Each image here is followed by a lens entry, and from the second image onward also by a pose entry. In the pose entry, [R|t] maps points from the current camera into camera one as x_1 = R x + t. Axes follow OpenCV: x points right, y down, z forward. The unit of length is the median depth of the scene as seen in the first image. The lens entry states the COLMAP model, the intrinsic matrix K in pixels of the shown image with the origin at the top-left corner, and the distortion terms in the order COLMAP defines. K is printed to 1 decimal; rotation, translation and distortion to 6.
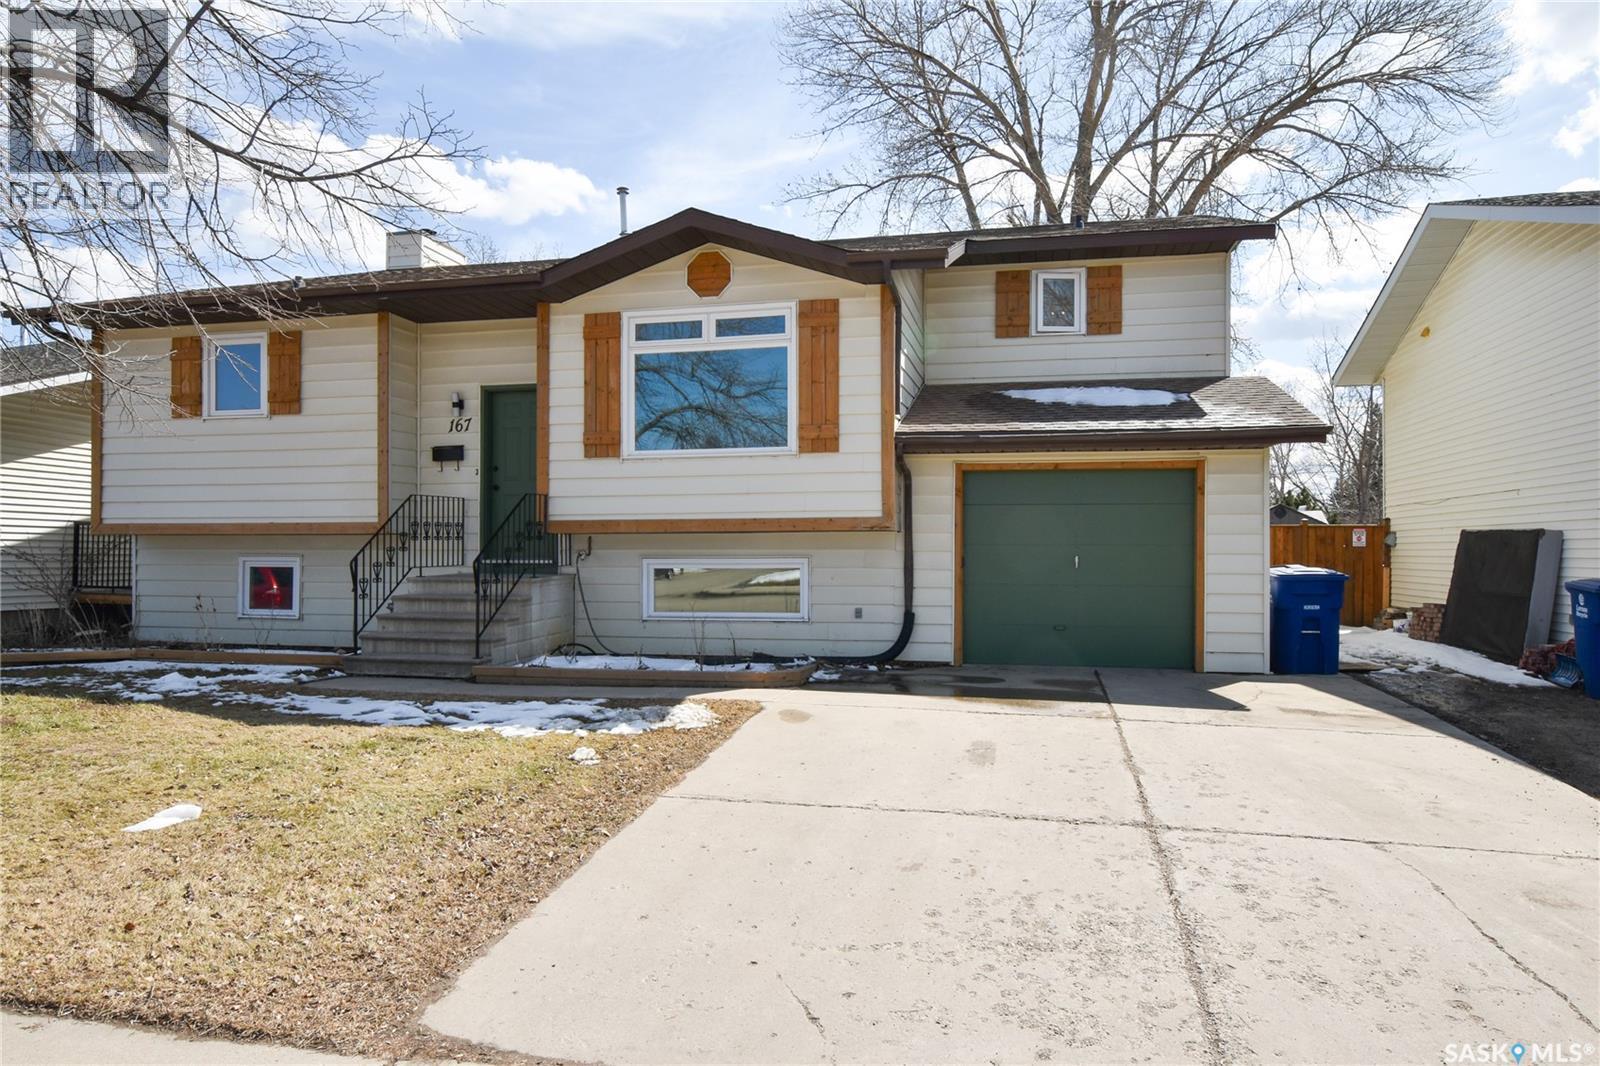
lens RADIAL K [[970.7, 0, 800.0], [0, 970.7, 533.0], [0, 0, 1]] dist [-0.003903, 0.000568]
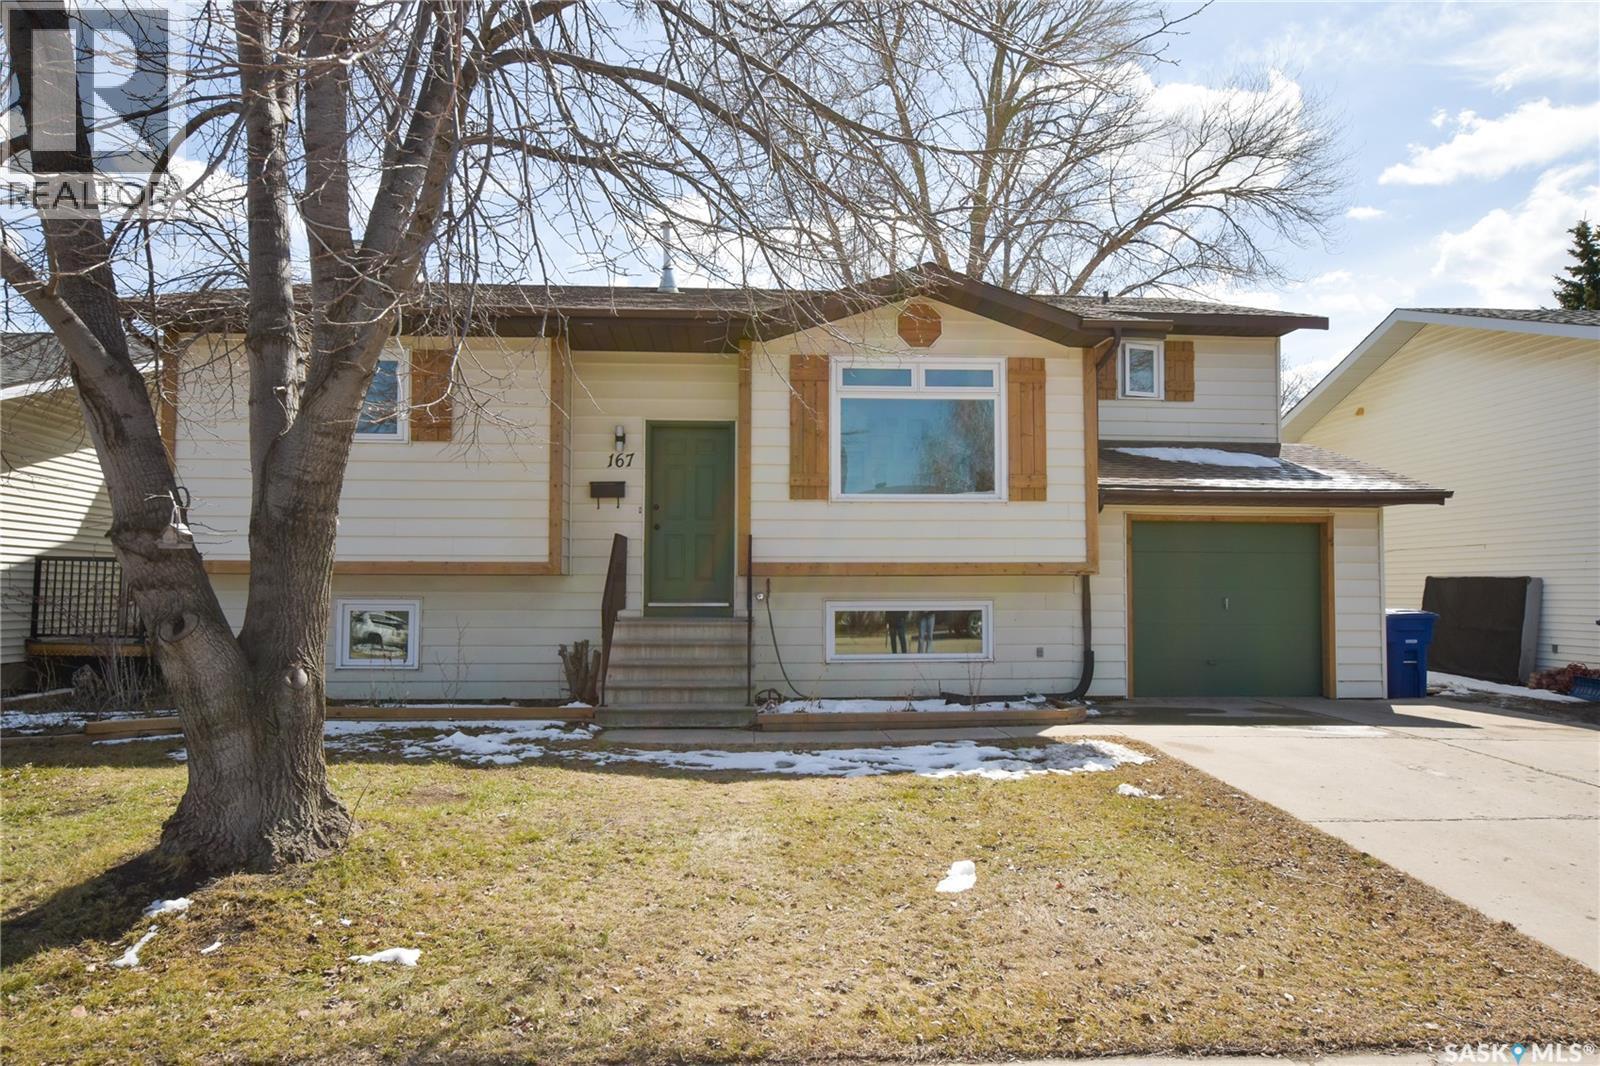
lens RADIAL K [[970.7, 0, 800.0], [0, 970.7, 533.0], [0, 0, 1]] dist [-0.003903, 0.000568]
pose [[0.962234, 0.017517, 0.271661, -0.483346], [-0.006550, 0.999128, -0.041226, -0.002430], [-0.272146, 0.037890, 0.961510, 0.047361]]
